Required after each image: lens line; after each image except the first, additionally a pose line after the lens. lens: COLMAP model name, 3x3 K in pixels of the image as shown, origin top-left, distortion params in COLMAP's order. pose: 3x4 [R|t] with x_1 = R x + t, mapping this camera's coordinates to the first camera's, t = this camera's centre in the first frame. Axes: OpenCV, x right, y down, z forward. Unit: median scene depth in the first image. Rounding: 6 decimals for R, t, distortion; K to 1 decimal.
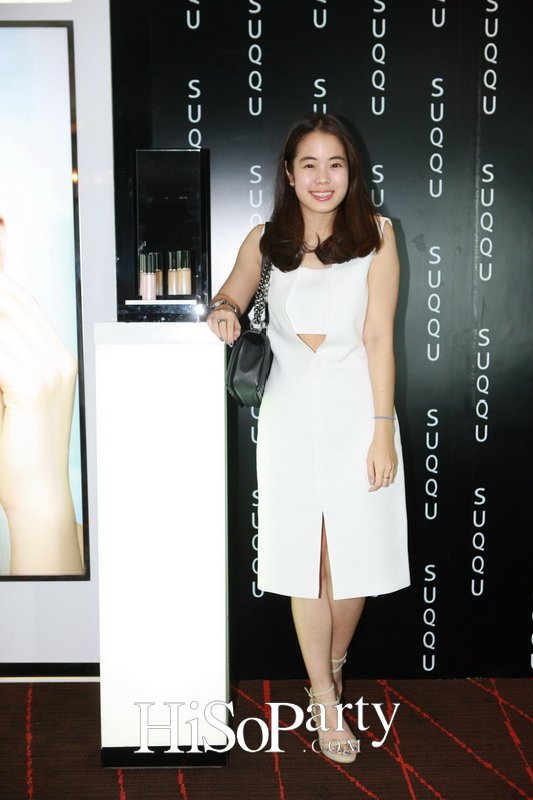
lens RADIAL K [[1056.6, 0, 260.4], [0, 1056.6, 391.2], [0, 0, 1]] dist [0.006179, 0.000000]
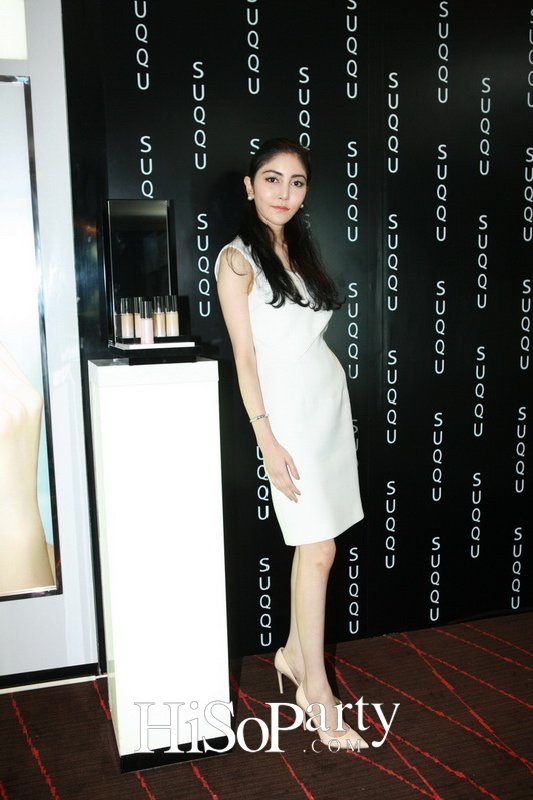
lens RADIAL K [[808.4, 0, 261.4], [0, 808.4, 391.5], [0, 0, 1]] dist [-0.037243, 0.000000]
pose [[0.959274, -0.054815, 0.277108, -0.193075], [0.047906, 0.998350, 0.031646, -0.049369], [-0.278385, -0.017082, 0.960318, 0.156269]]
